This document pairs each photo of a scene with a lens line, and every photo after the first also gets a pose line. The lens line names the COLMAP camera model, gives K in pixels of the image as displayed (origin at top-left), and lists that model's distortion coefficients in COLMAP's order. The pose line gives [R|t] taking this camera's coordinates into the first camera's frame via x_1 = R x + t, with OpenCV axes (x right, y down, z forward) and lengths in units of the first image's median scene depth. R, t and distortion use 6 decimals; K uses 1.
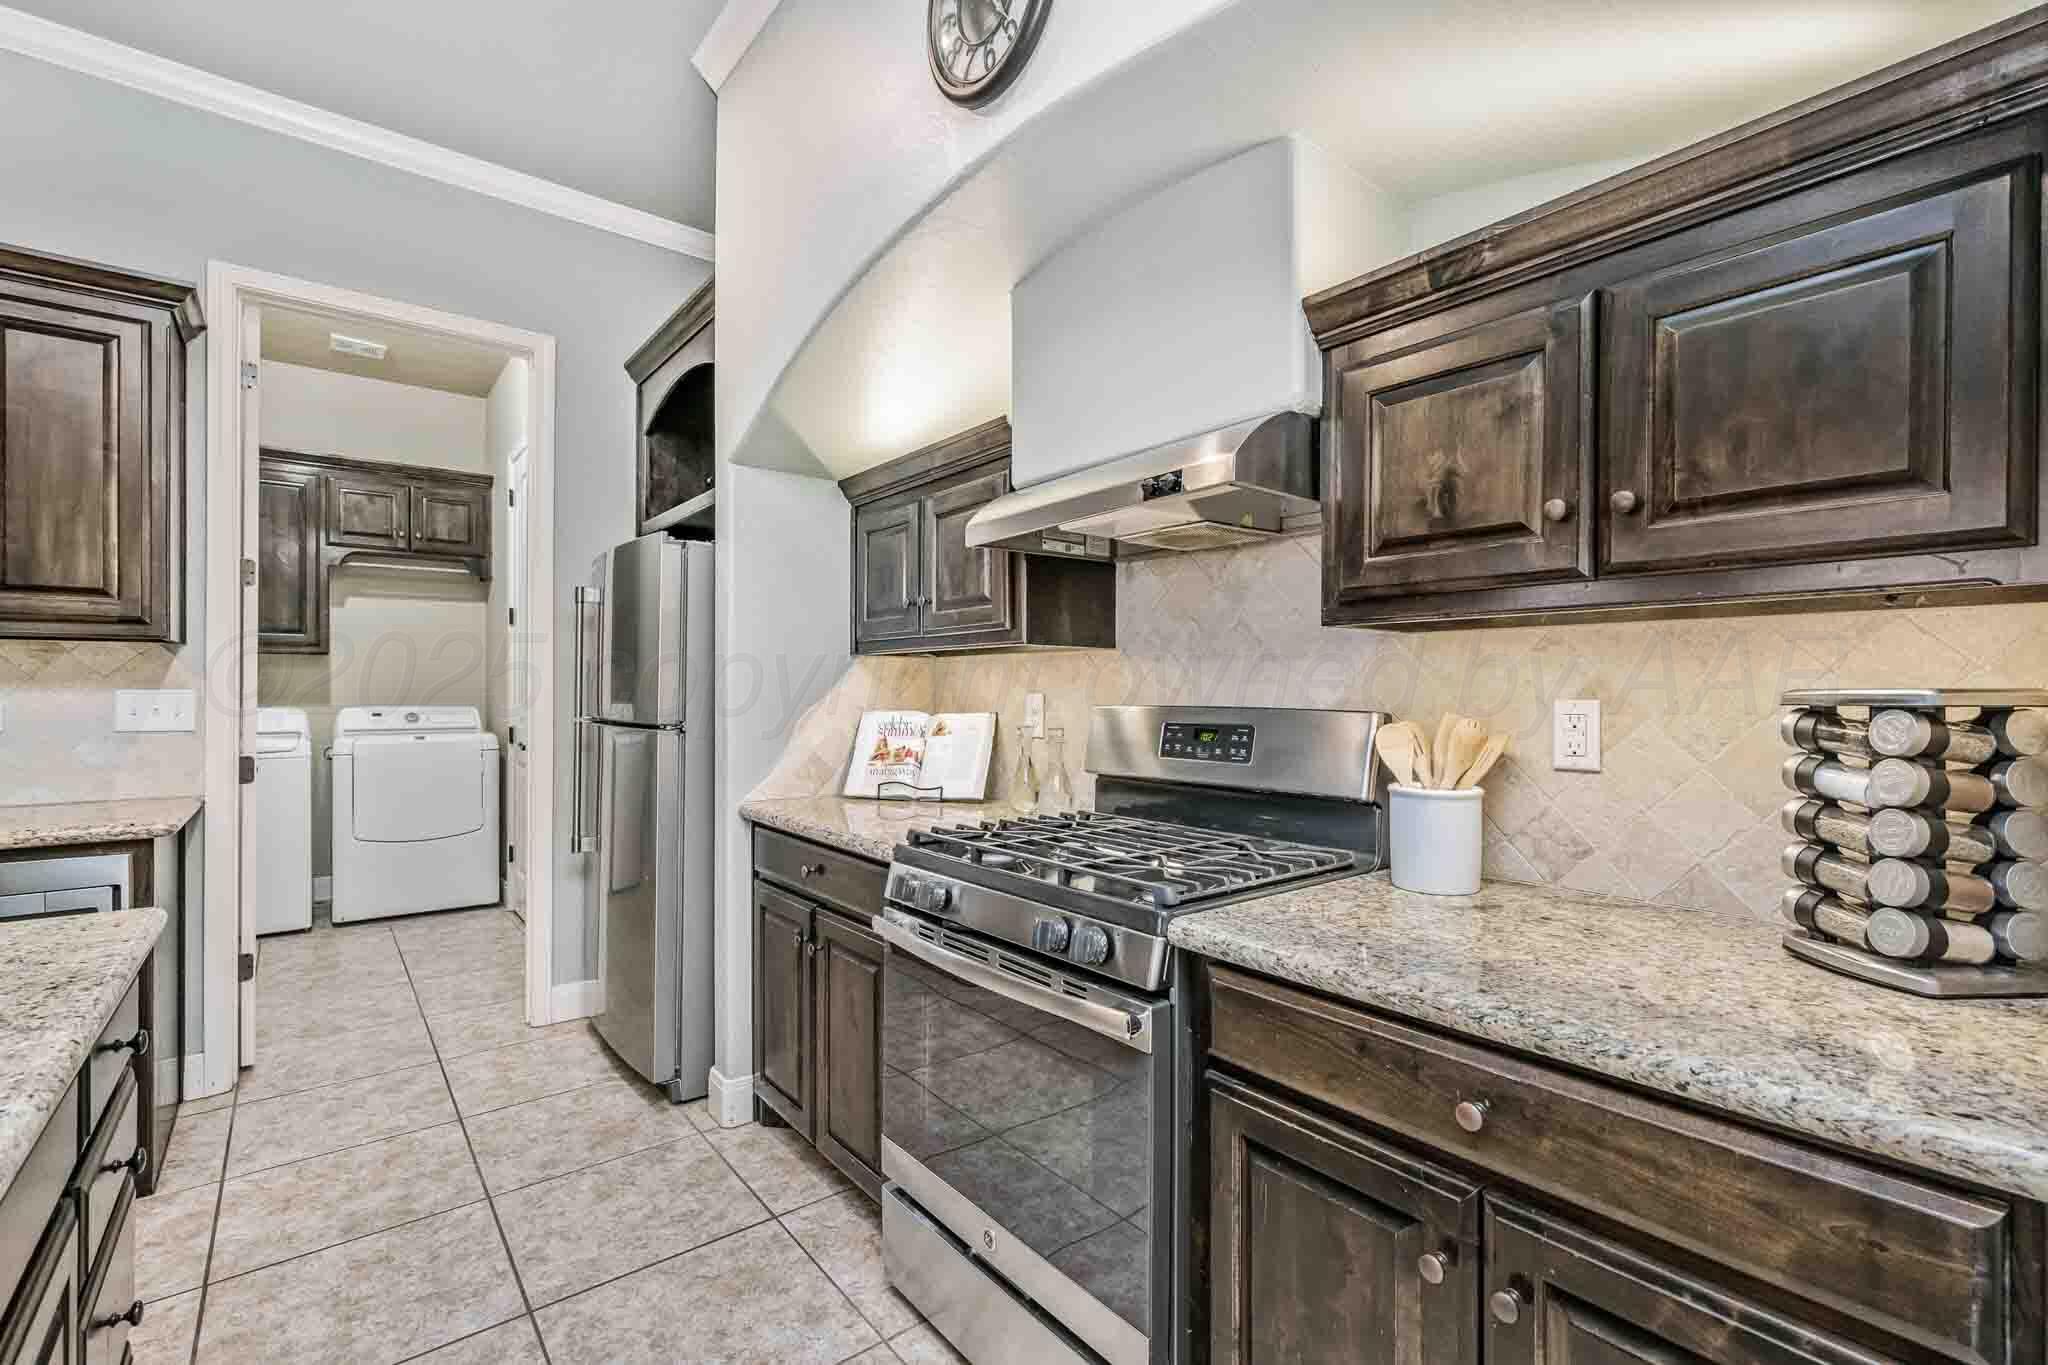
lens RADIAL K [[903.2, 0, 1017.7], [0, 903.2, 685.0], [0, 0, 1]] dist [0.000861, 0.000075]
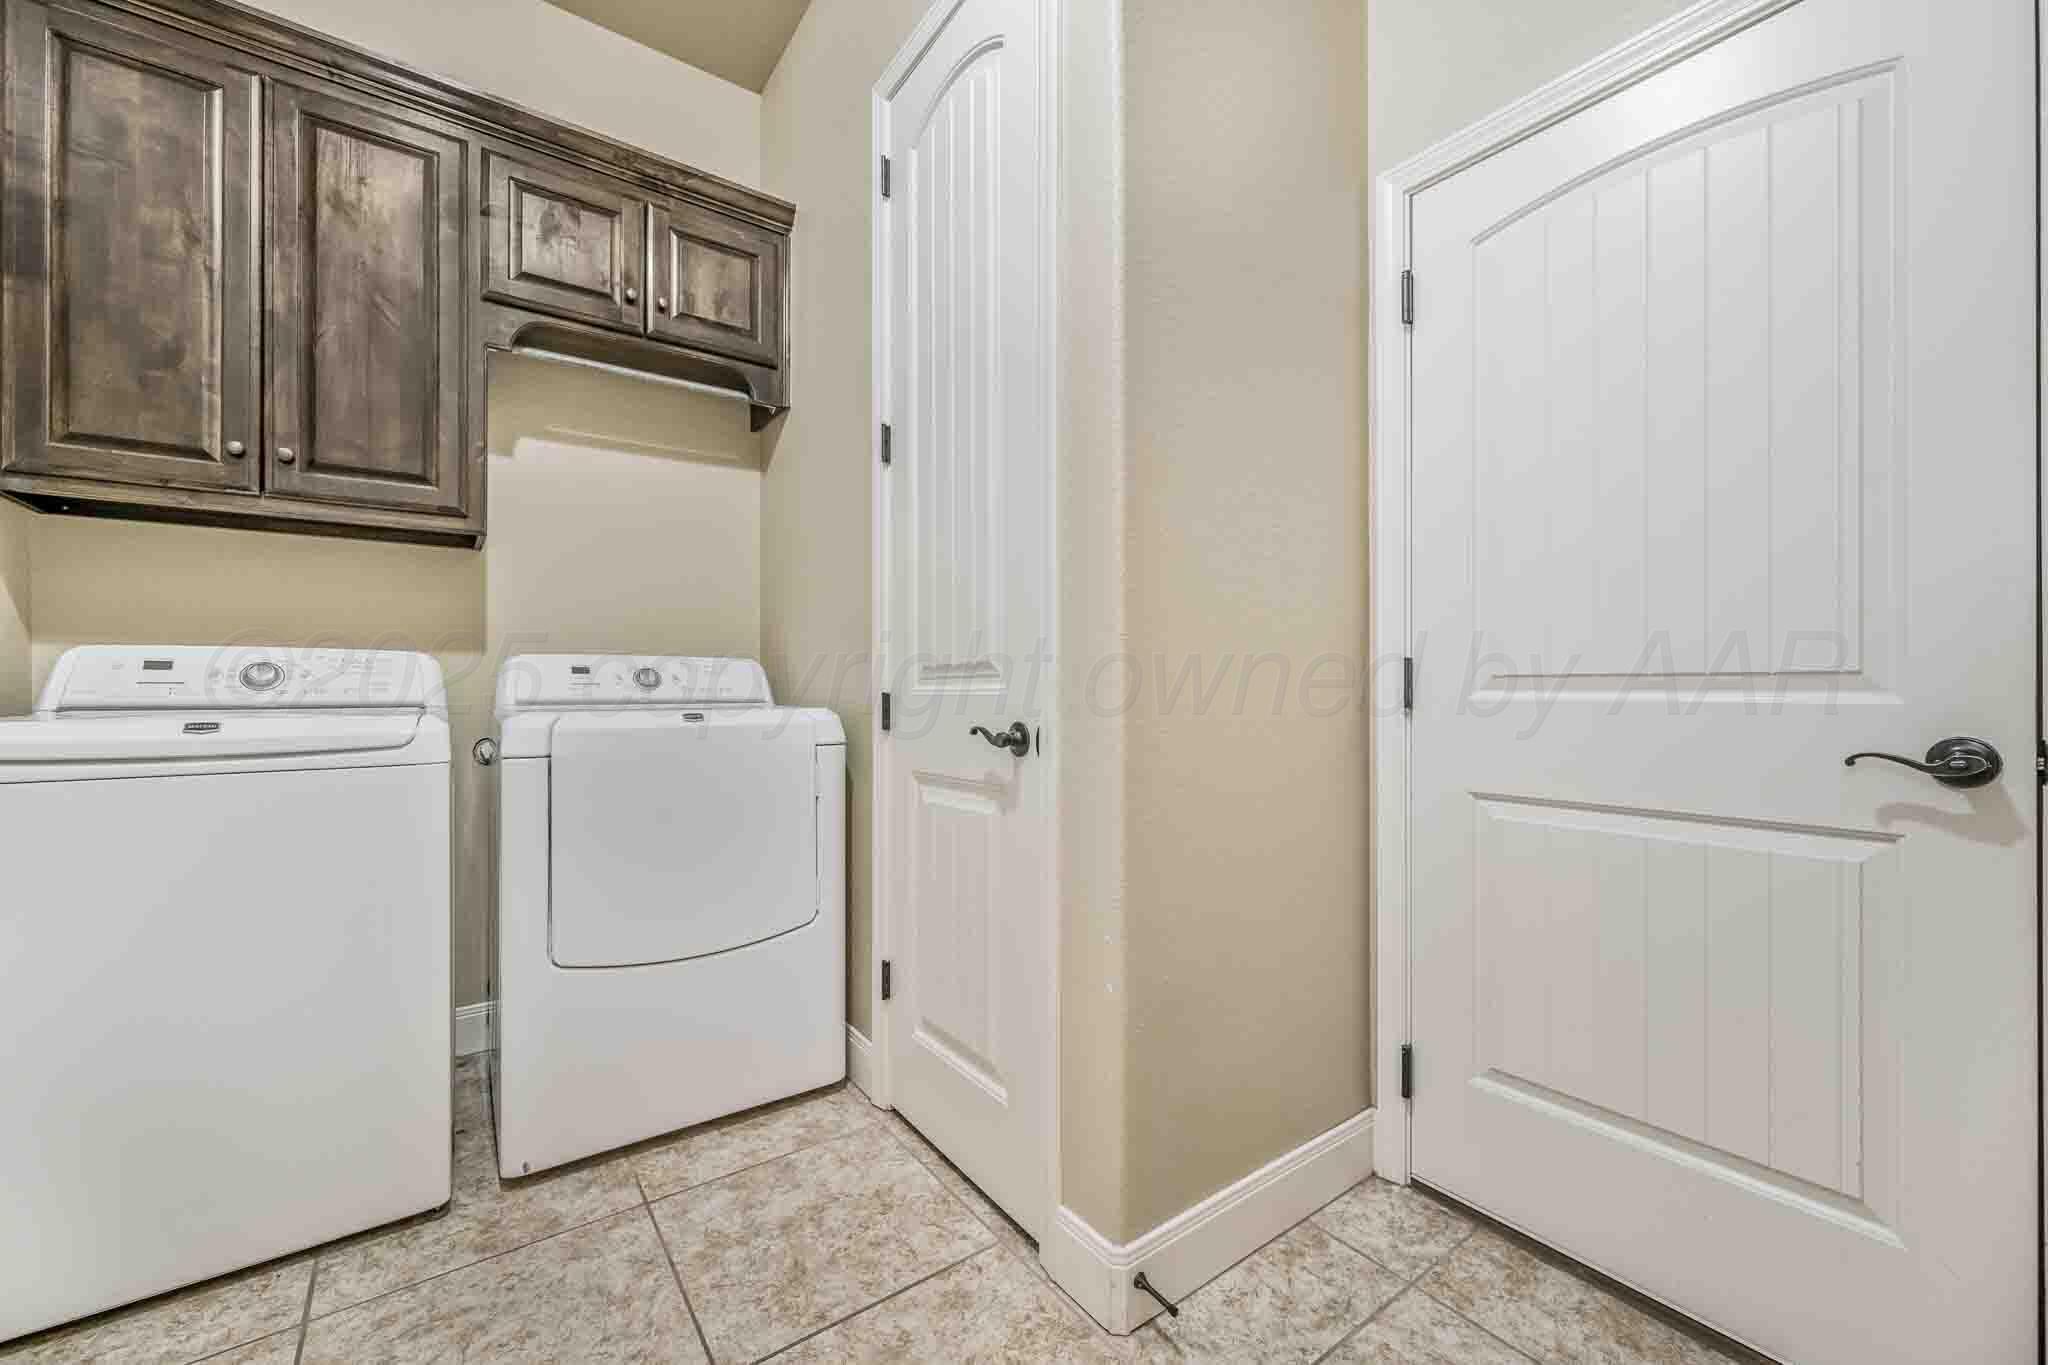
lens RADIAL K [[800.3, 0, 1024.7], [0, 800.3, 685.4], [0, 0, 1]] dist [-0.002360, -0.000163]
pose [[0.999083, 0.003384, -0.042684, -0.457713], [-0.003153, 0.999980, 0.005476, 0.038245], [0.042702, -0.005336, 0.999074, 0.587579]]
